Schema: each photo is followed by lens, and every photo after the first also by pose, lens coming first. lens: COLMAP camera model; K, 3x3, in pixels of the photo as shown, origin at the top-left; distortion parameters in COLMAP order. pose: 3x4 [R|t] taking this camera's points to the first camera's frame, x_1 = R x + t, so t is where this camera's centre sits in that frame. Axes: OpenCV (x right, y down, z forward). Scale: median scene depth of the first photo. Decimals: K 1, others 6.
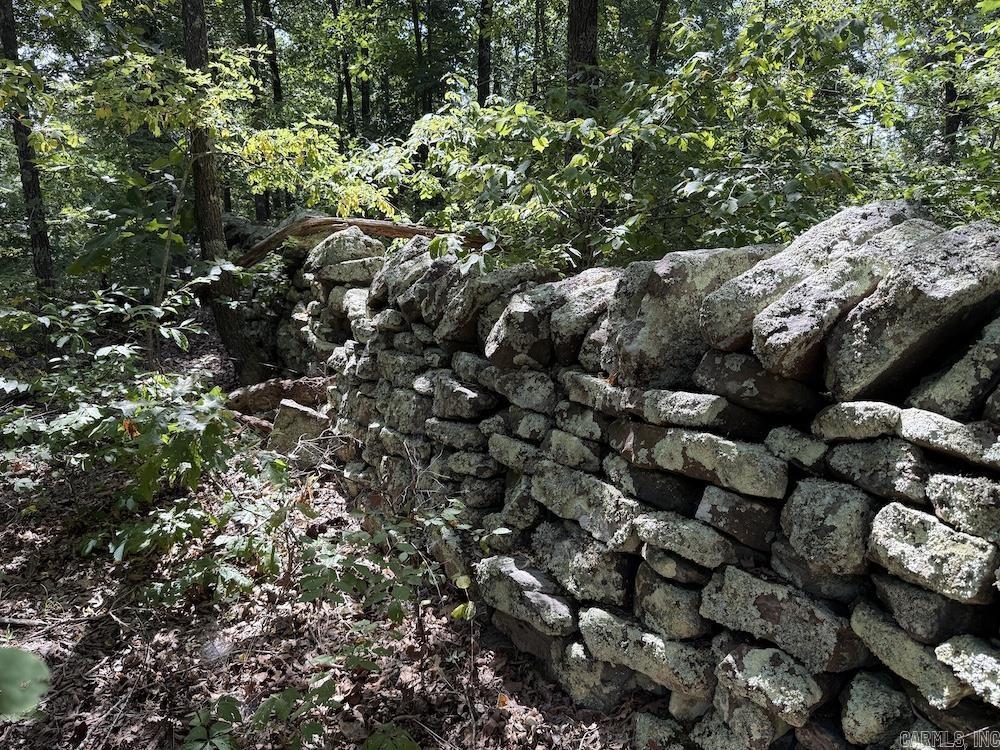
lens RADIAL K [[688.9, 0, 506.0], [0, 688.9, 368.6], [0, 0, 1]] dist [-0.000194, -0.034716]
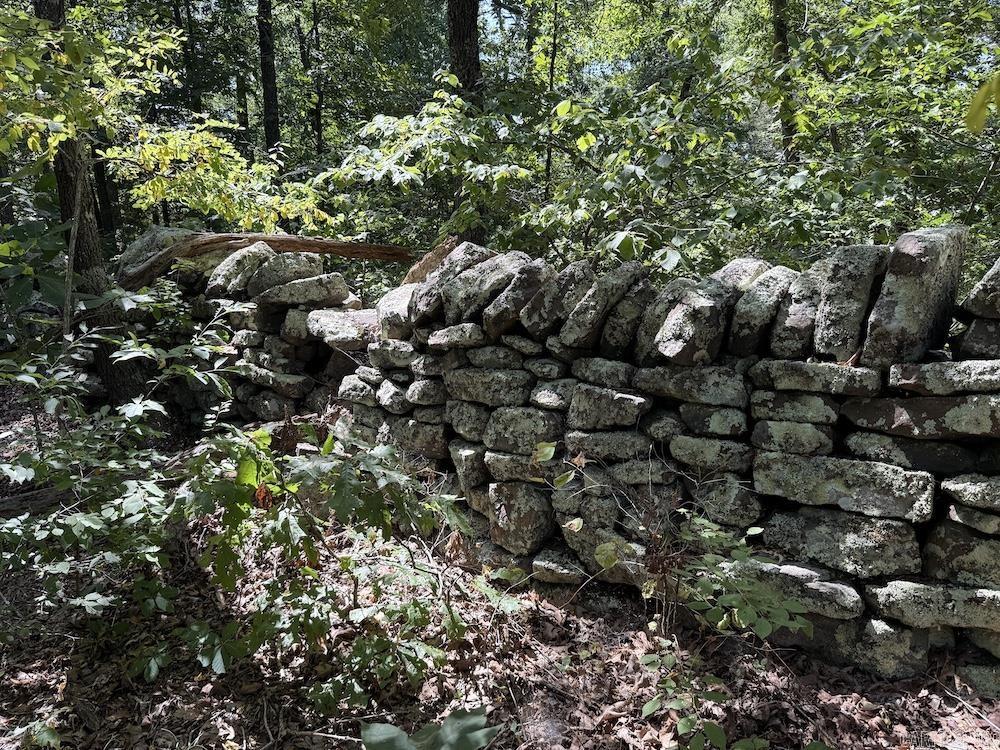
lens RADIAL K [[688.9, 0, 496.2], [0, 688.9, 375.5], [0, 0, 1]] dist [-0.000194, -0.034716]
pose [[0.934623, -0.117019, 0.335836, -0.593583], [0.119184, 0.992770, 0.014236, -0.034977], [-0.335074, 0.026721, 0.941813, 0.183985]]
